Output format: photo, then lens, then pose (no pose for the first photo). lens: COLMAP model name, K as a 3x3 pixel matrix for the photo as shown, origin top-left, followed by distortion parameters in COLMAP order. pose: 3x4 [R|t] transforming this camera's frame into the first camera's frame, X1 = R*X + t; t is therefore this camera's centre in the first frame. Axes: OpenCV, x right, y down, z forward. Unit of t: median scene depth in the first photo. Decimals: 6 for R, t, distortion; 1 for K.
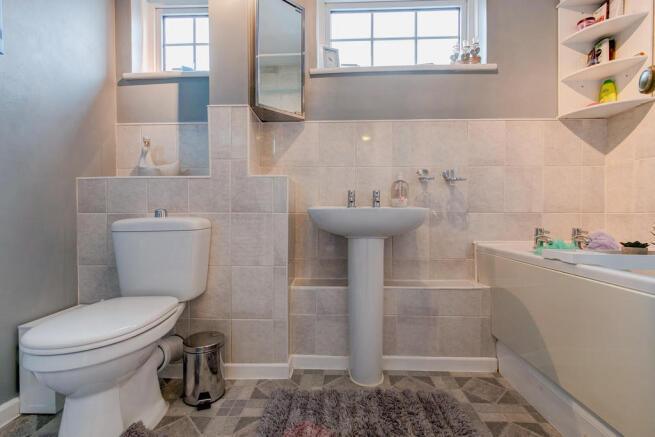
lens RADIAL K [[299.7, 0, 324.3], [0, 299.7, 217.5], [0, 0, 1]] dist [0.000111, 0.000837]
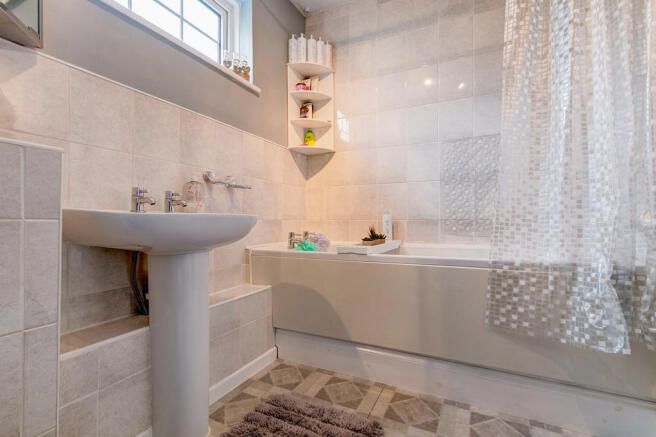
lens RADIAL K [[300.2, 0, 325.5], [0, 300.2, 219.4], [0, 0, 1]] dist [0.000111, 0.000837]
pose [[0.407997, 0.005265, 0.912968, -0.374152], [0.011722, 0.999871, -0.011005, -0.002324], [-0.912908, 0.015192, 0.407883, 0.329861]]
